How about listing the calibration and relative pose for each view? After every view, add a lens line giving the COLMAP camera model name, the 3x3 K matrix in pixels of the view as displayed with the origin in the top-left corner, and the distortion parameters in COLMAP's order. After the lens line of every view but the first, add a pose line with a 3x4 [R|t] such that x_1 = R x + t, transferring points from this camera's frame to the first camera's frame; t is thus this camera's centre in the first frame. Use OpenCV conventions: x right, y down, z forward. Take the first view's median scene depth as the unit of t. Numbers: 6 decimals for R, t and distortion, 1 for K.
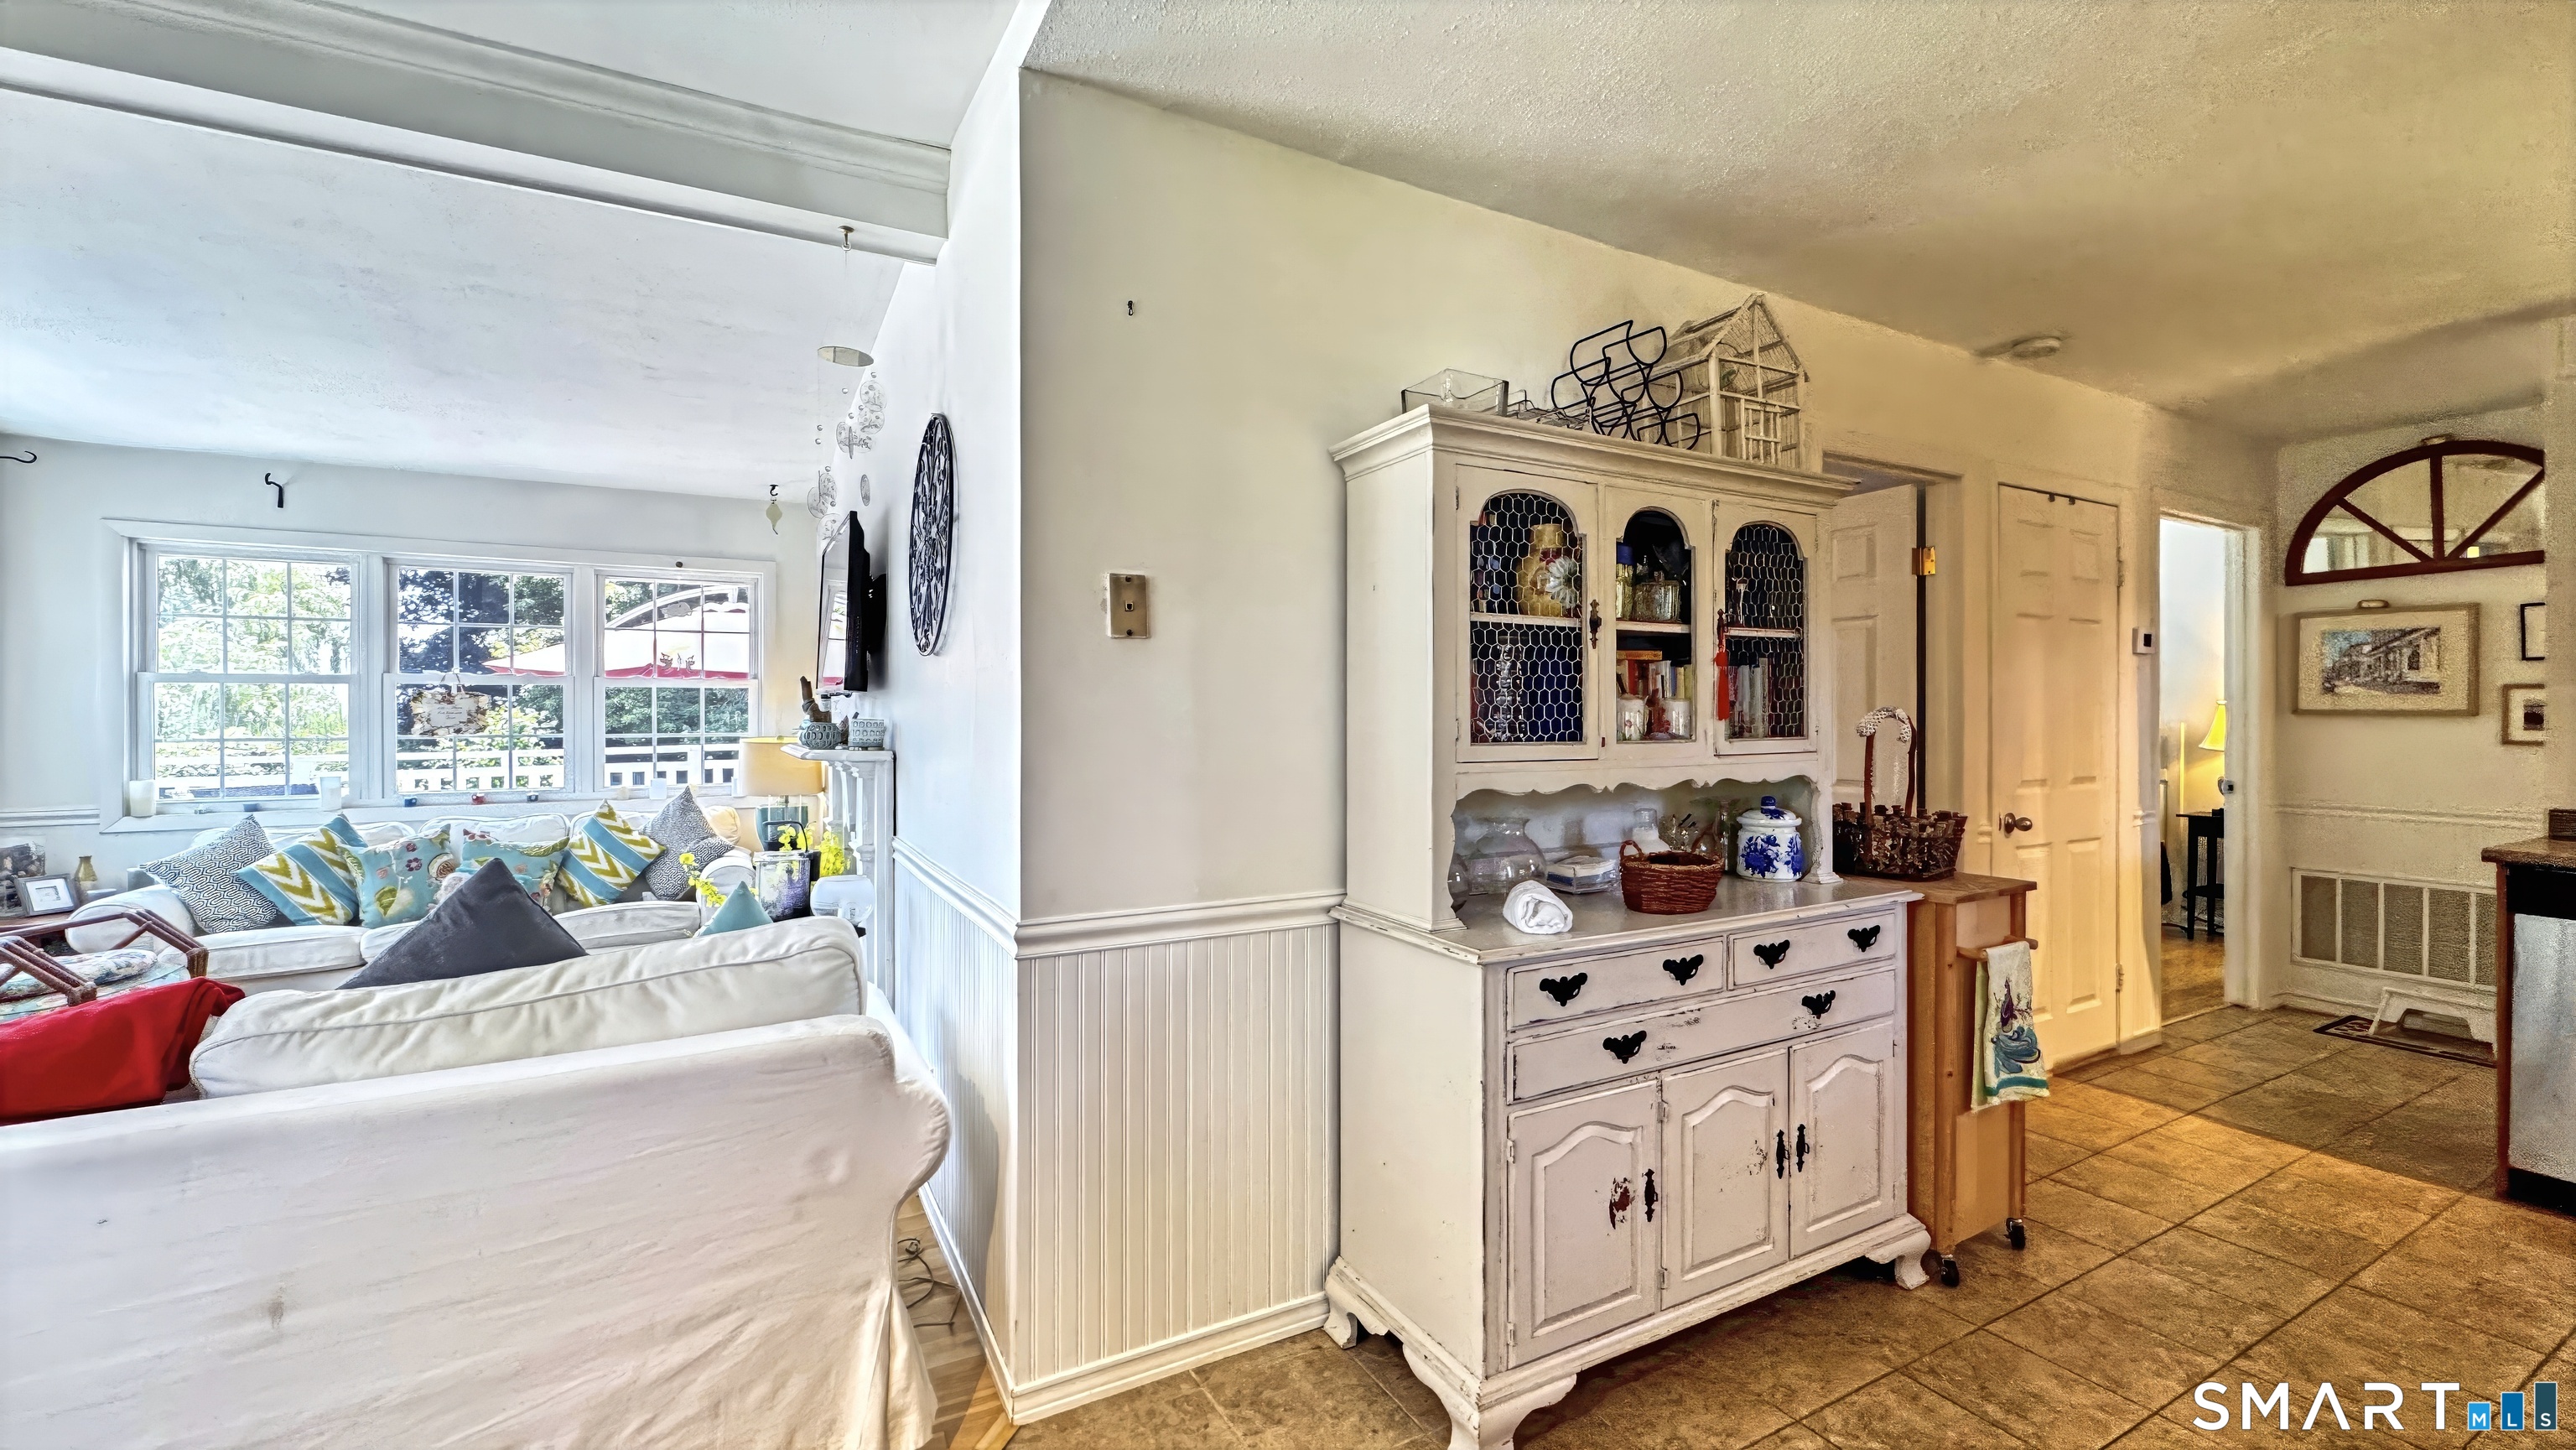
lens RADIAL K [[1027.5, 0, 1254.8], [0, 1027.5, 710.6], [0, 0, 1]] dist [-0.007115, 0.000479]
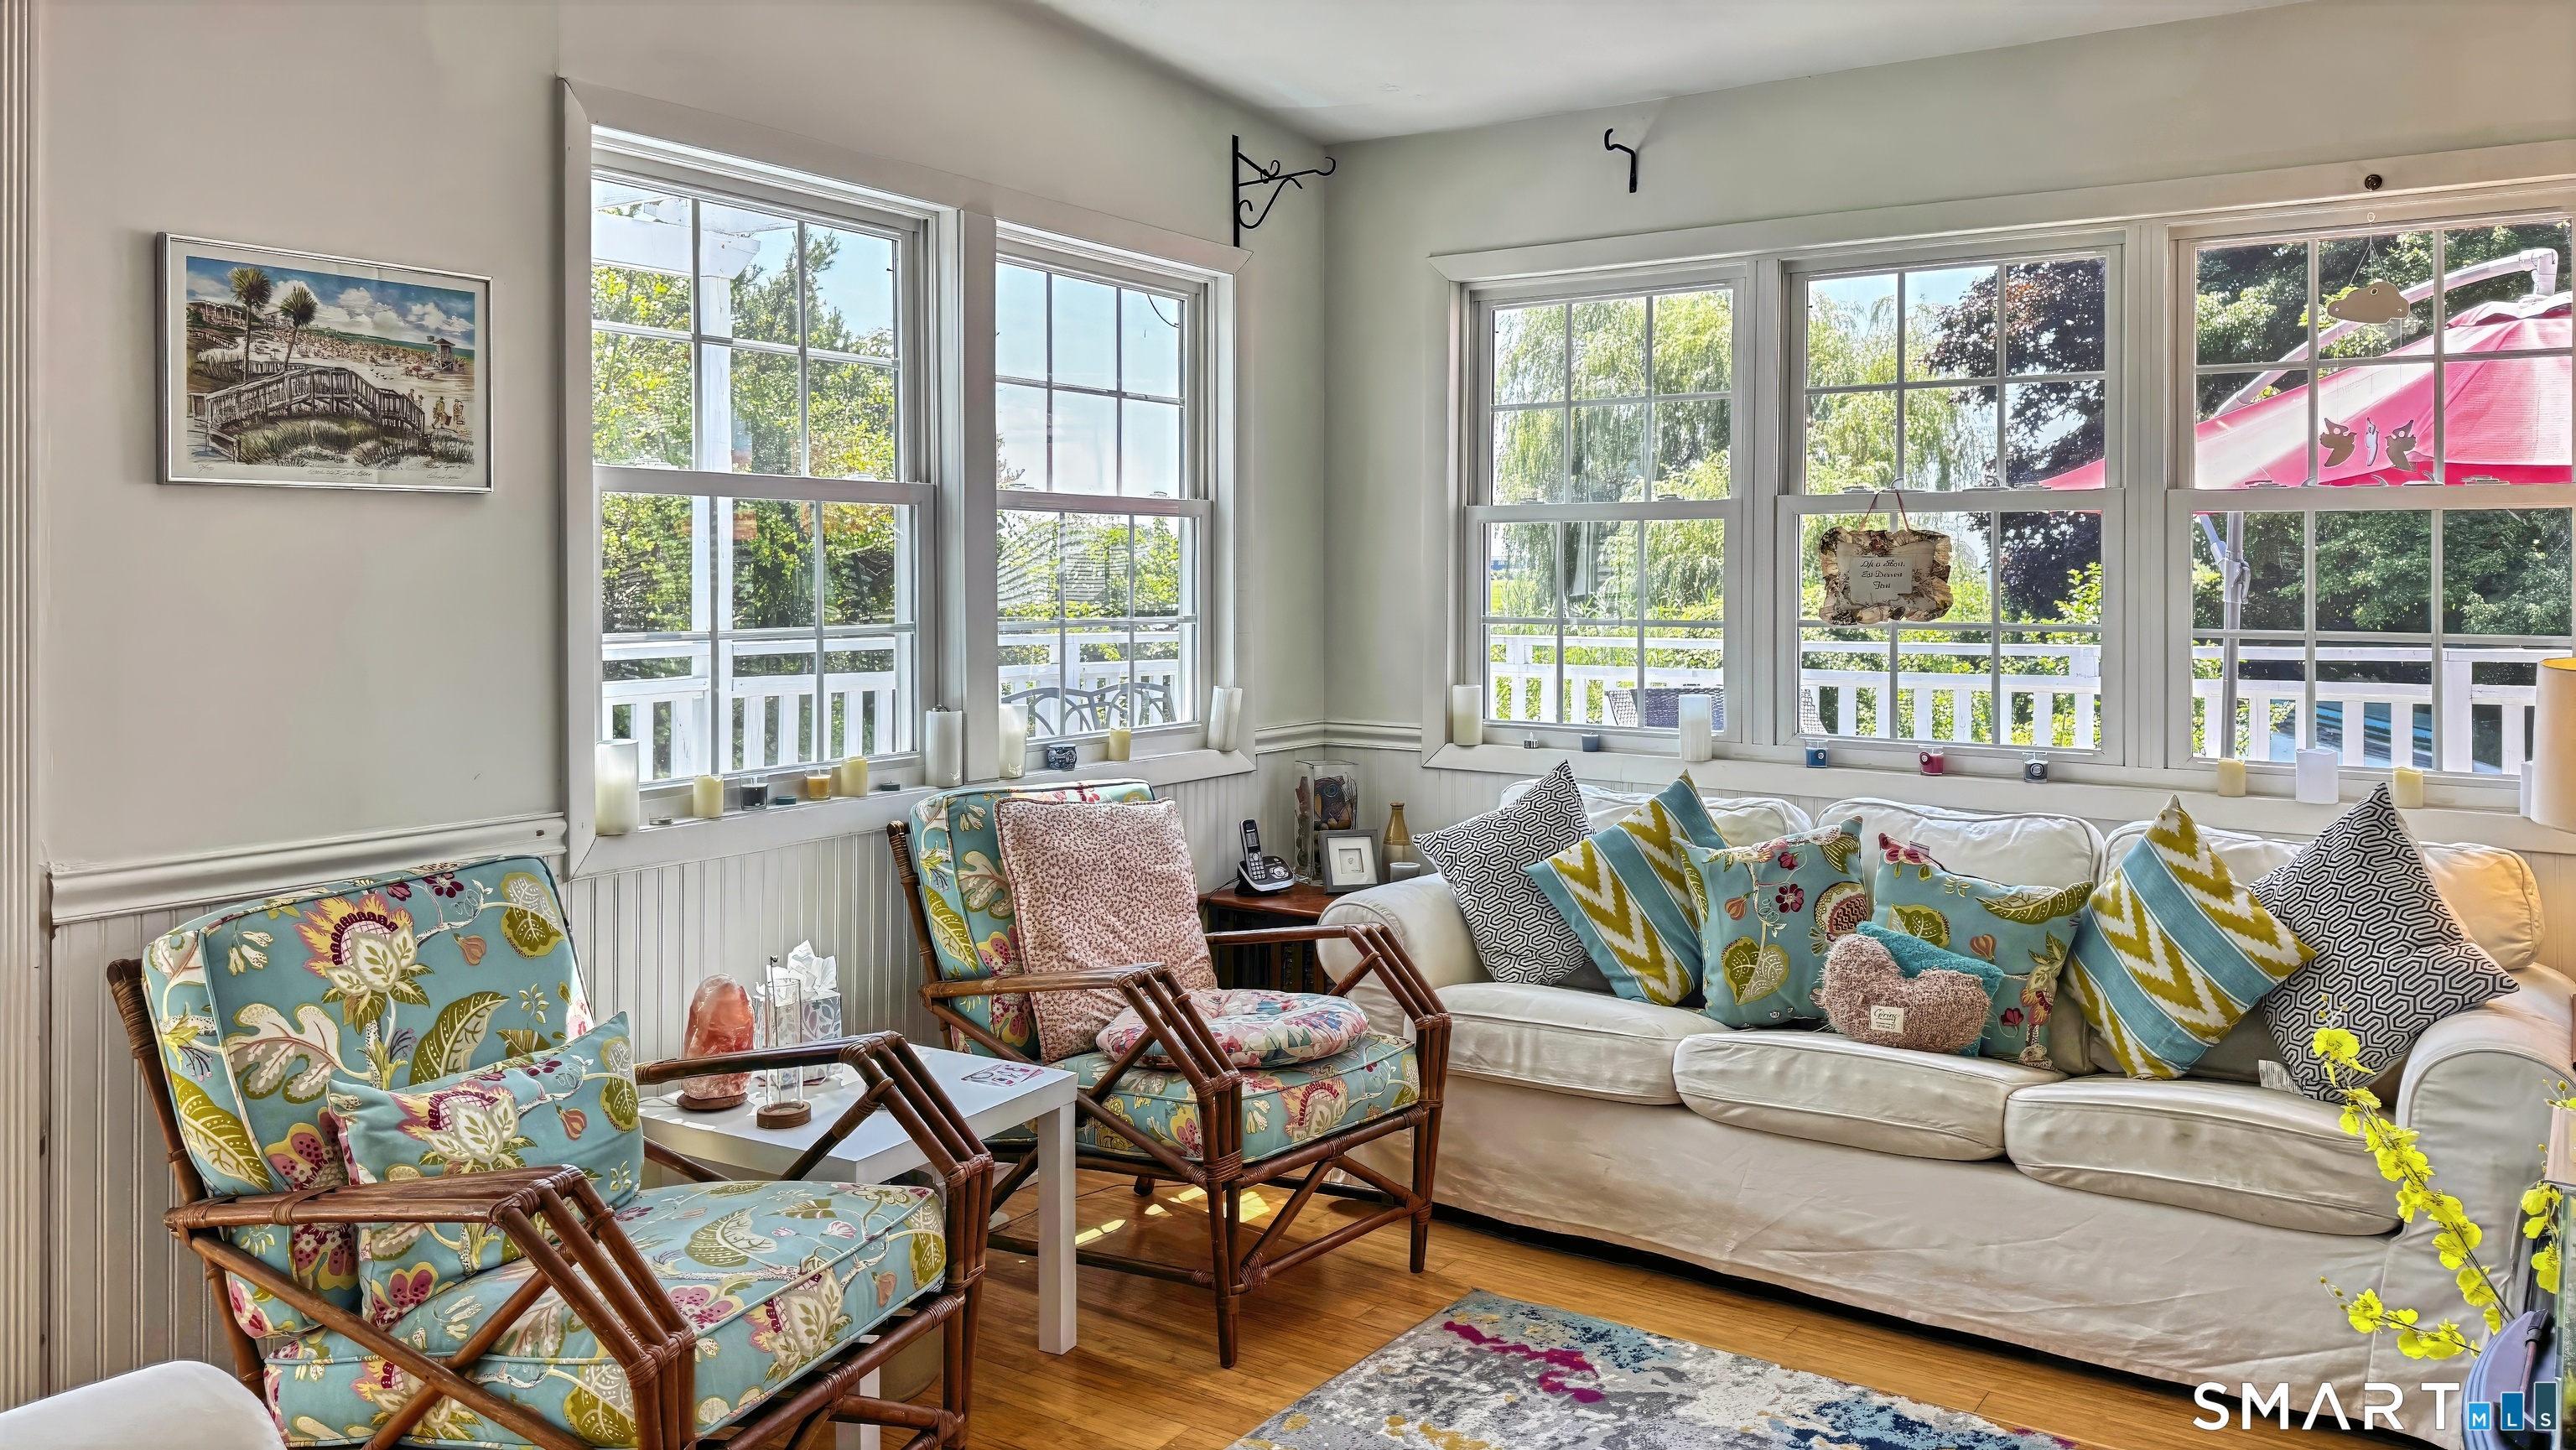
lens RADIAL K [[1888.7, 0, 1273.1], [0, 1888.7, 571.1], [0, 0, 1]] dist [0.015531, -0.024140]
pose [[0.472730, 0.006242, -0.881185, -0.196019], [-0.001334, 0.999979, 0.006367, -0.005835], [0.881206, -0.001834, 0.472728, 0.439957]]
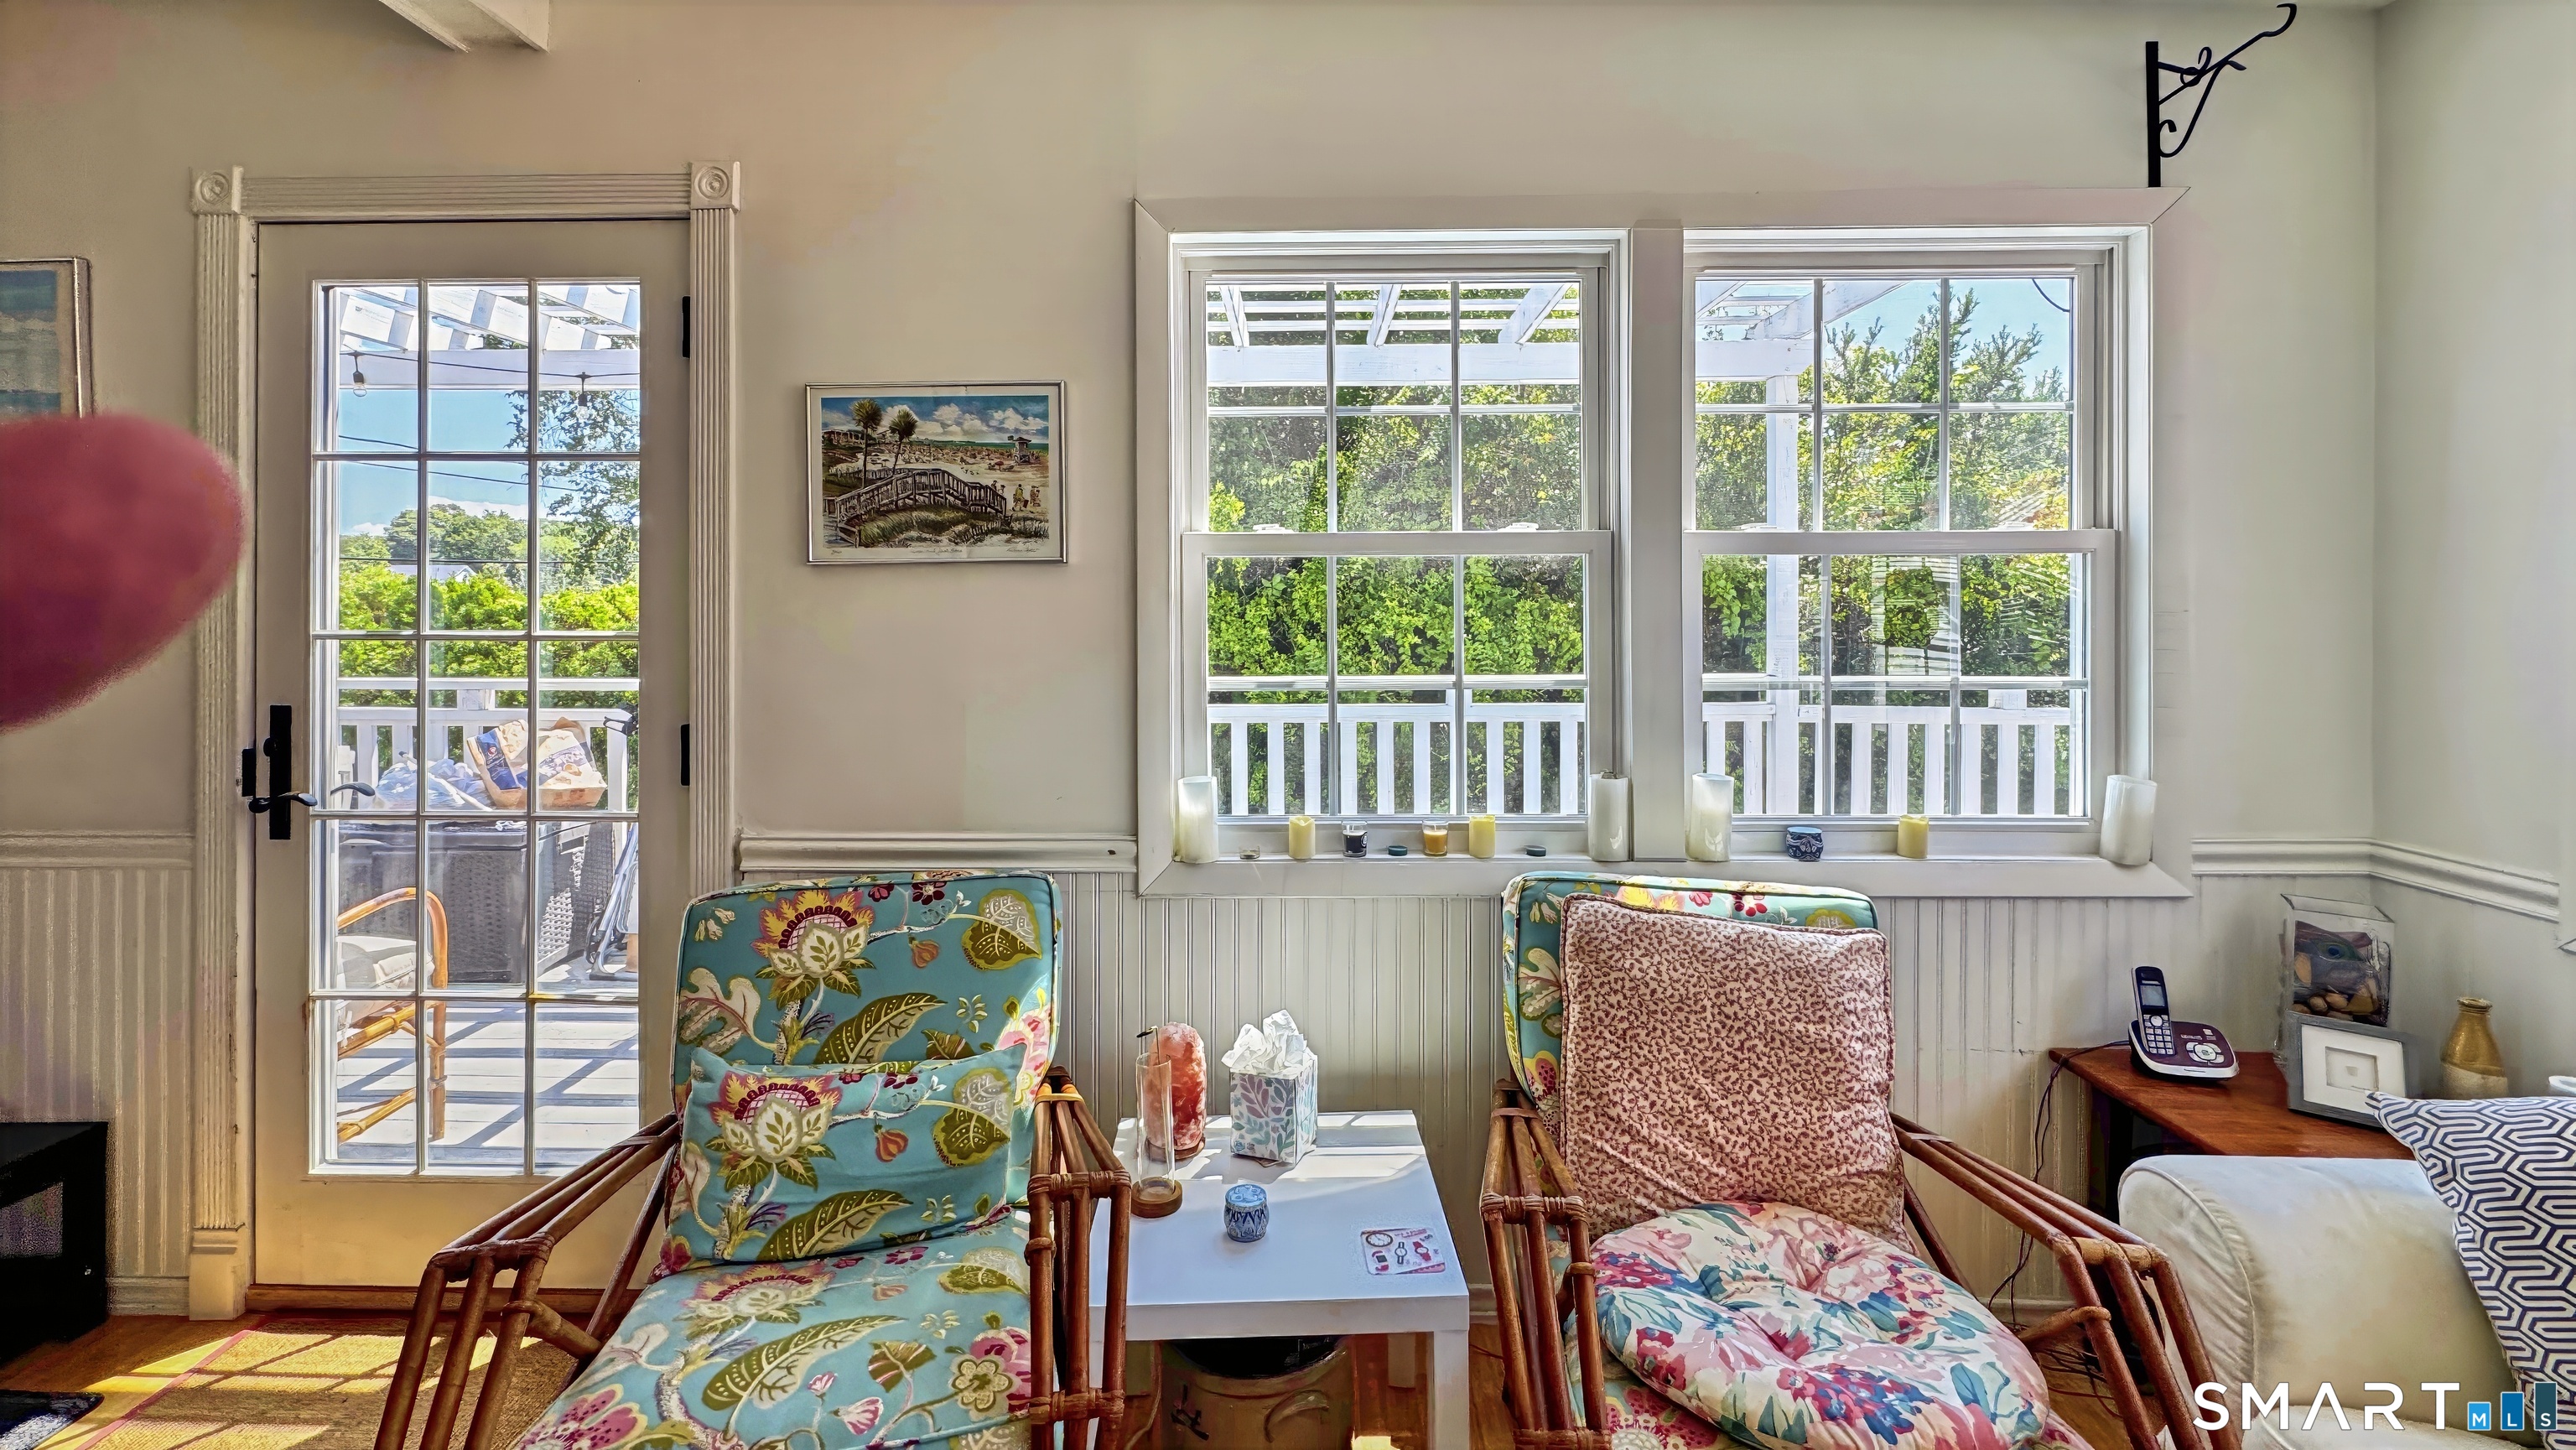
lens RADIAL K [[1092.0, 0, 1288.6], [0, 1092.0, 607.4], [0, 0, 1]] dist [-0.001111, -0.000513]
pose [[-0.482221, 0.003920, -0.876041, -0.646193], [0.008101, 0.999967, 0.000016, -0.009444], [0.876012, -0.007089, -0.482236, 0.907364]]
